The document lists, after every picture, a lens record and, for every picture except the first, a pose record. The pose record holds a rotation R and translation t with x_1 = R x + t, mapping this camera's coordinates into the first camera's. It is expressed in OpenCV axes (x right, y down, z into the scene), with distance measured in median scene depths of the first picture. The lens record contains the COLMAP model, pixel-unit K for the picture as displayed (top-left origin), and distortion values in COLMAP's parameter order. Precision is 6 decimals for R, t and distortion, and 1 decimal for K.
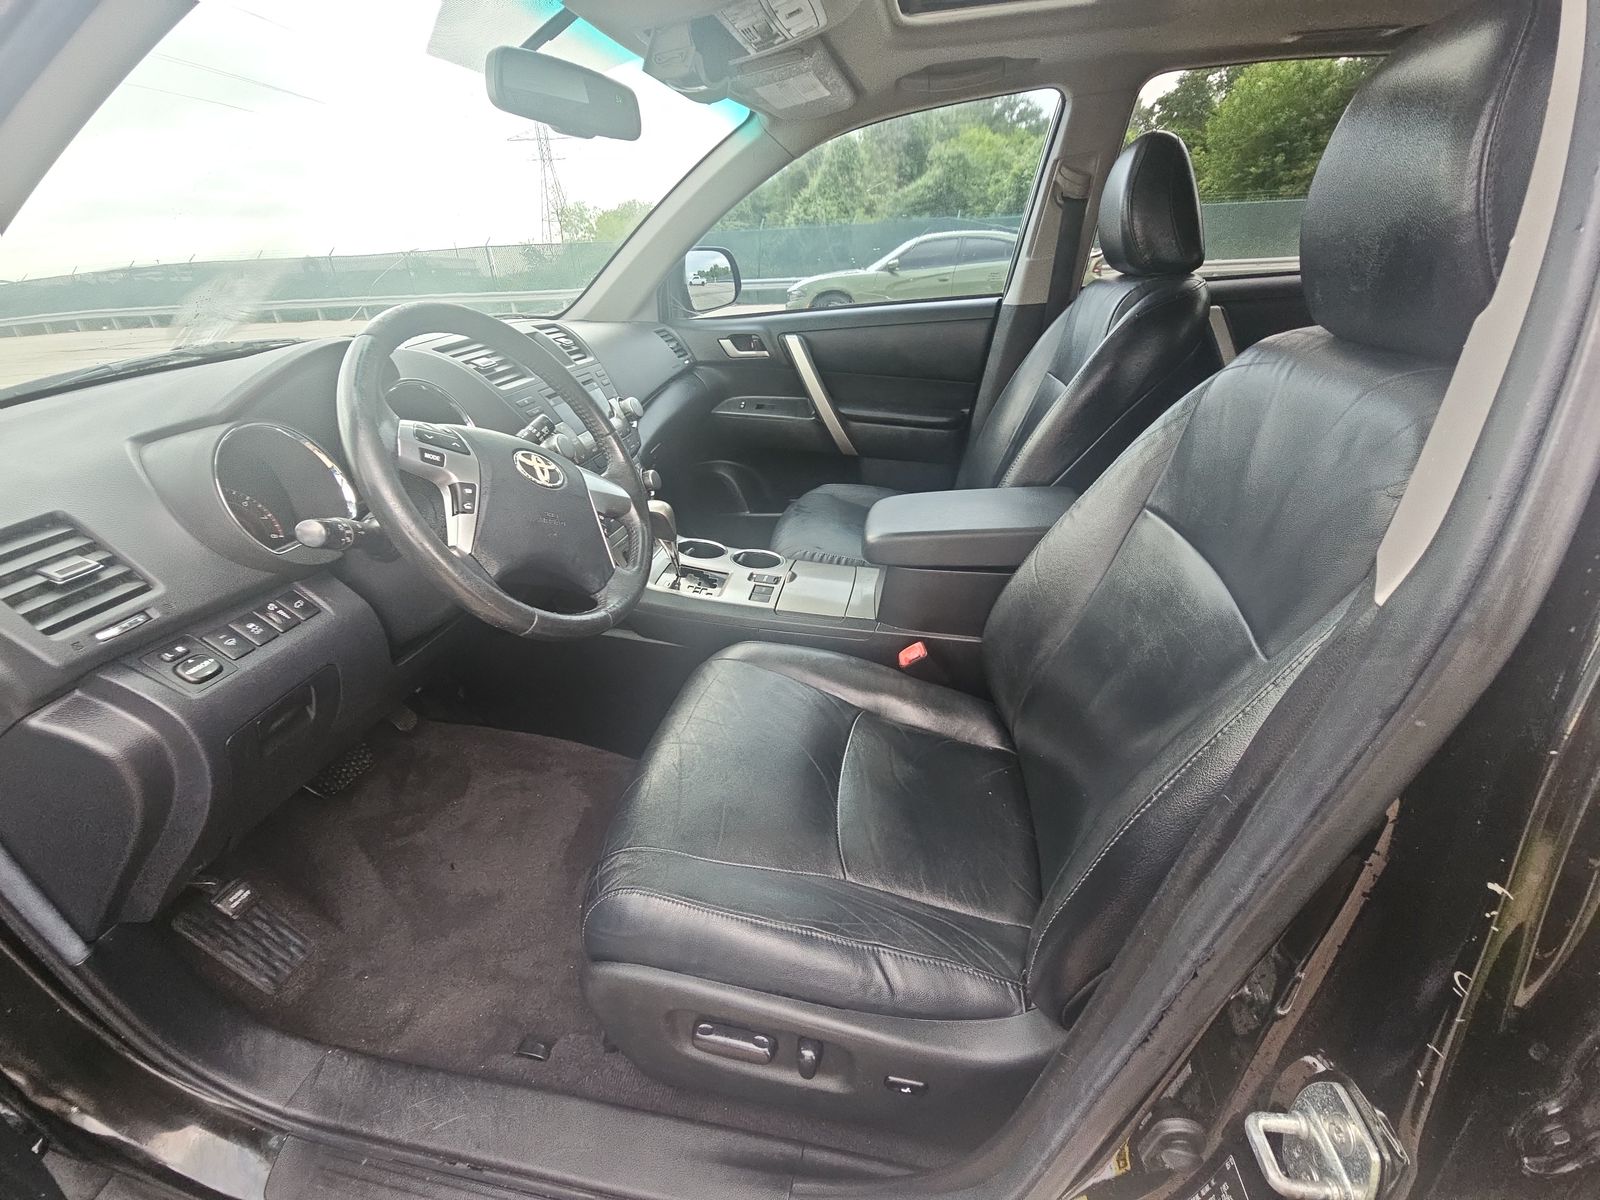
lens RADIAL K [[650.1, 0, 800.0], [0, 650.1, 590.6], [0, 0, 1]] dist [0.001528, -0.007167]
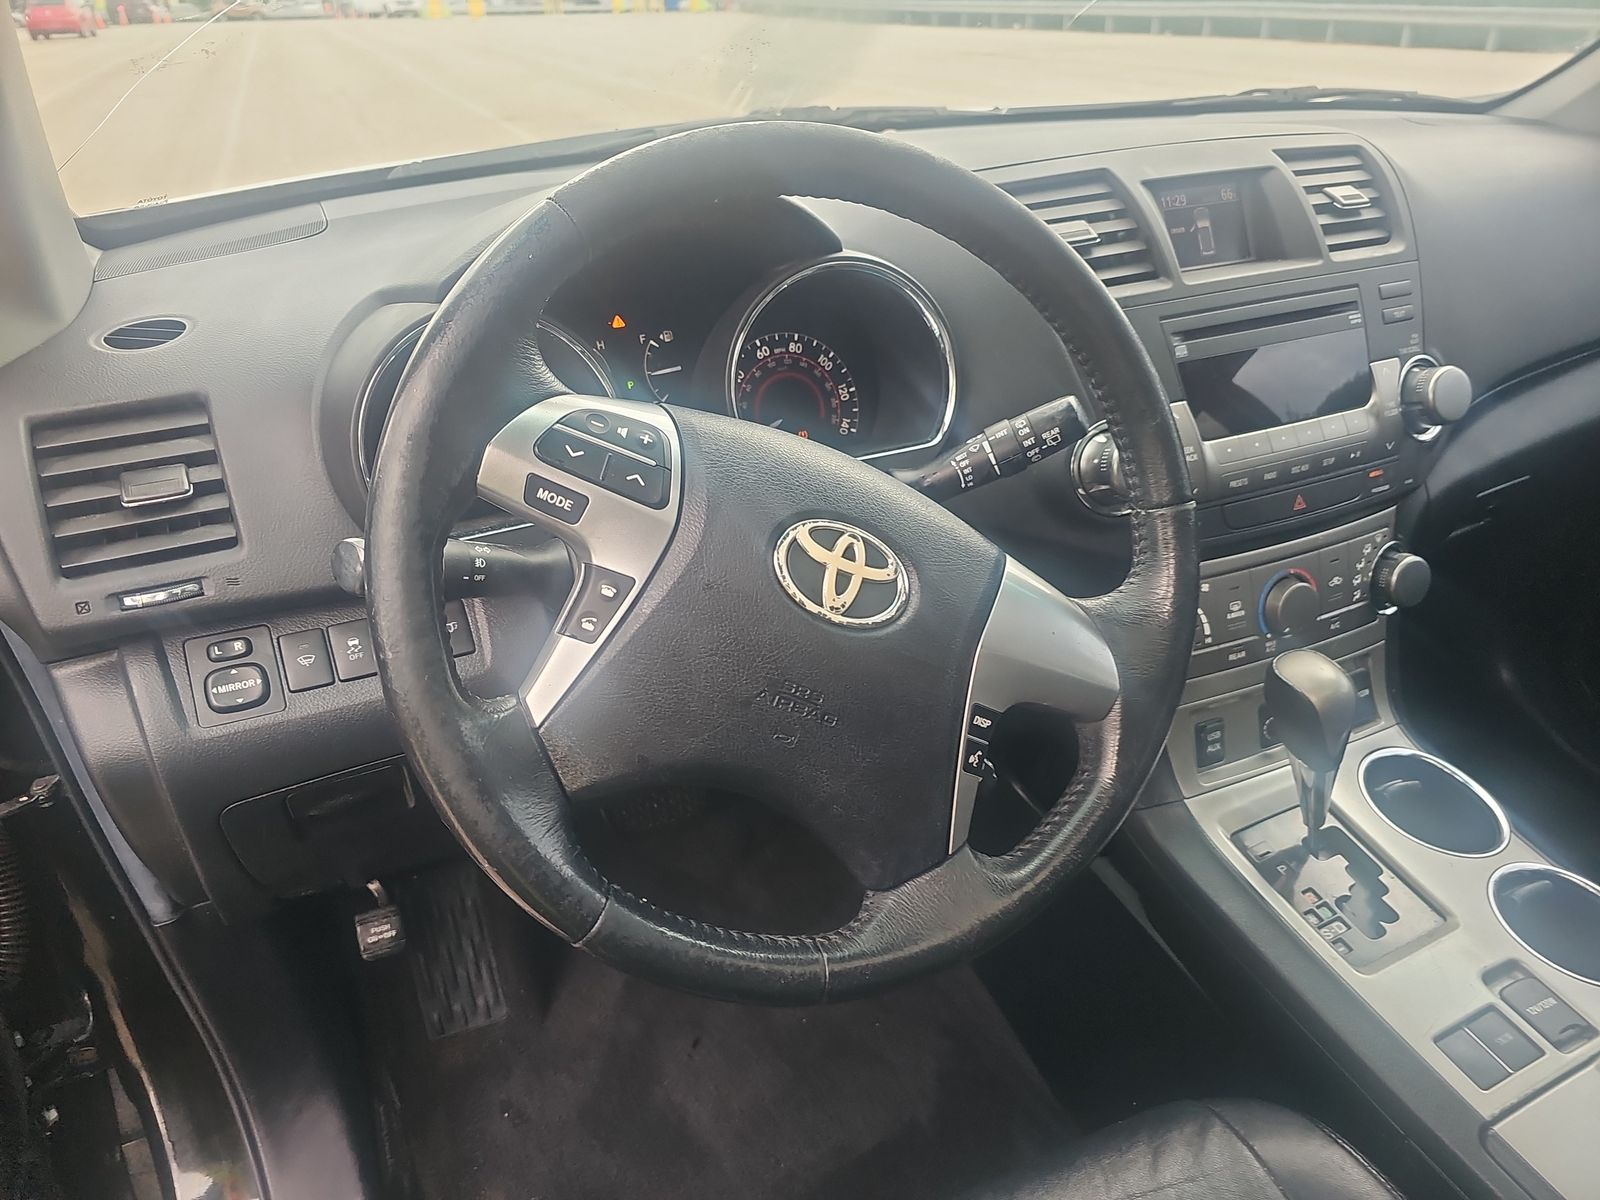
lens RADIAL K [[1076.2, 0, 800.0], [0, 1076.2, 600.0], [0, 0, 1]] dist [0.031814, -0.042292]
pose [[0.557139, 0.433625, -0.708213, 0.024547], [-0.375122, 0.892283, 0.251226, -0.135188], [0.740864, 0.125699, 0.659788, 0.225722]]
